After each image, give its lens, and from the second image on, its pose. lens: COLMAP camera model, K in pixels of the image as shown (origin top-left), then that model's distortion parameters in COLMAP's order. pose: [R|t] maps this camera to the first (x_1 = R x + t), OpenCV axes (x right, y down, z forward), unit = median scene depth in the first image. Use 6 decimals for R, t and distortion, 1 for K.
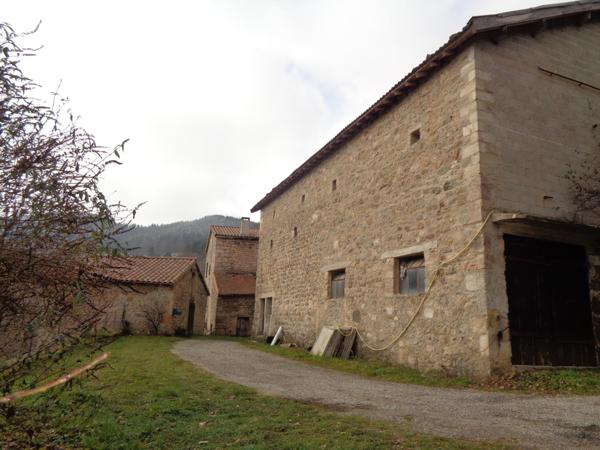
lens RADIAL K [[451.7, 0, 301.8], [0, 451.7, 226.3], [0, 0, 1]] dist [0.013846, 0.002154]
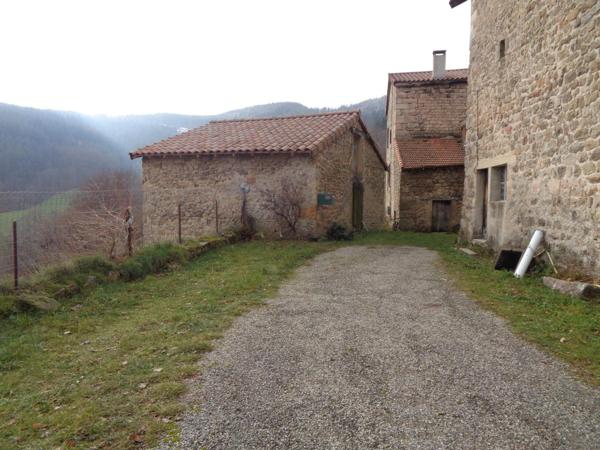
lens RADIAL K [[451.7, 0, 301.7], [0, 451.7, 223.3], [0, 0, 1]] dist [0.013846, 0.002154]
pose [[0.912215, -0.004345, -0.409689, -0.064395], [0.110238, 0.965671, 0.235215, 0.078192], [0.394603, -0.259730, 0.881379, 0.464781]]
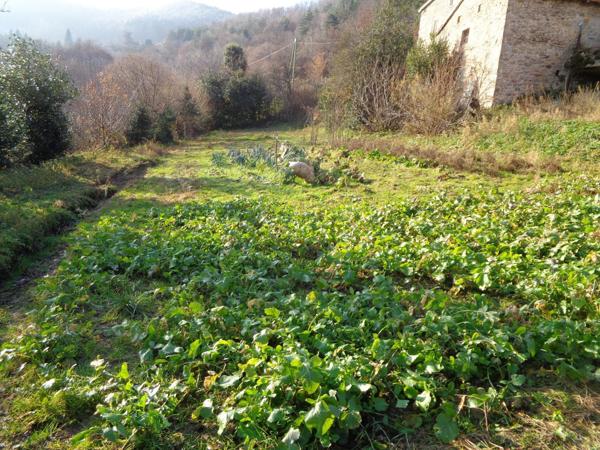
lens RADIAL K [[451.7, 0, 301.5], [0, 451.7, 225.7], [0, 0, 1]] dist [0.013846, 0.002154]
pose [[0.995501, 0.031619, 0.089325, -1.056131], [-0.064823, 0.914828, 0.398608, 0.209679], [-0.069114, -0.402604, 0.912761, -0.039844]]
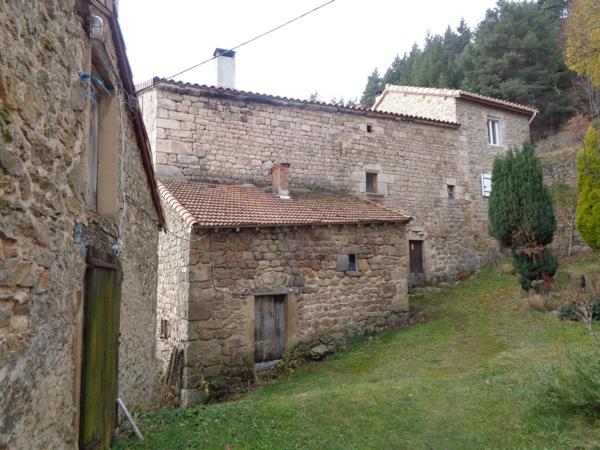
lens RADIAL K [[451.7, 0, 300.9], [0, 451.7, 223.4], [0, 0, 1]] dist [0.013846, 0.002154]
pose [[0.980954, -0.033977, 0.191244, -0.239614], [0.016844, 0.995753, 0.090509, 0.172164], [-0.193507, -0.085563, 0.977361, 0.972437]]
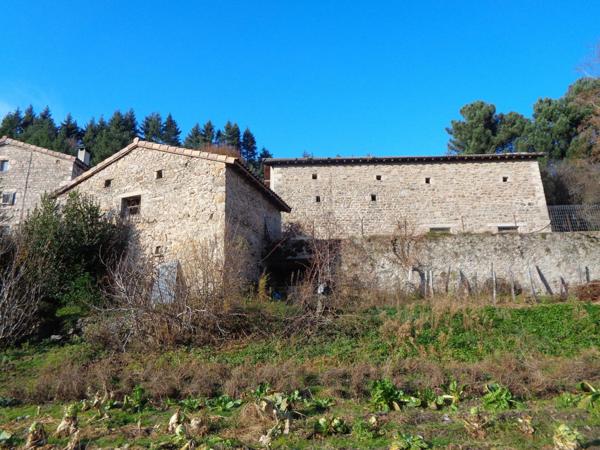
lens RADIAL K [[451.7, 0, 300.8], [0, 451.7, 225.5], [0, 0, 1]] dist [0.013846, 0.002154]
pose [[0.344888, 0.223913, 0.911546, -1.188769], [-0.153847, 0.971482, -0.180427, 0.337288], [-0.925950, -0.078012, 0.369501, 0.578367]]
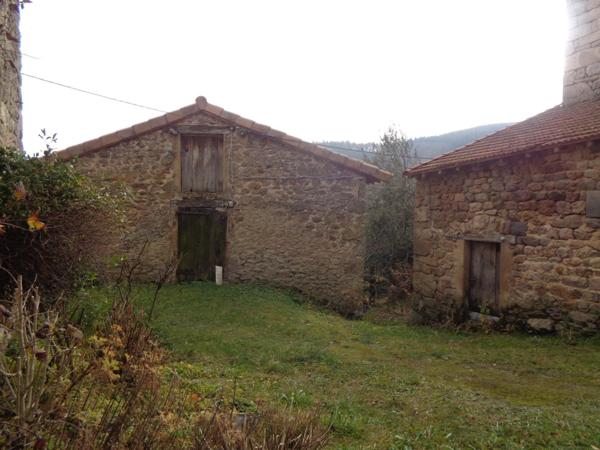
lens RADIAL K [[451.7, 0, 298.9], [0, 451.7, 228.6], [0, 0, 1]] dist [0.013846, 0.002154]
pose [[0.051459, 0.009548, -0.998629, 0.210300], [0.203652, 0.978842, 0.019852, 0.233048], [0.977690, -0.204394, 0.048426, 1.244114]]
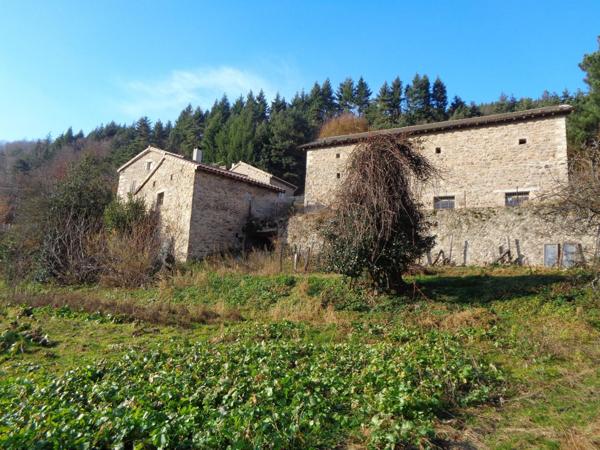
lens RADIAL K [[451.7, 0, 301.2], [0, 451.7, 224.9], [0, 0, 1]] dist [0.013846, 0.002154]
pose [[0.762335, 0.120005, 0.635959, -1.052737], [-0.163458, 0.986502, 0.009789, 0.198133], [-0.626200, -0.111415, 0.771661, -0.058726]]
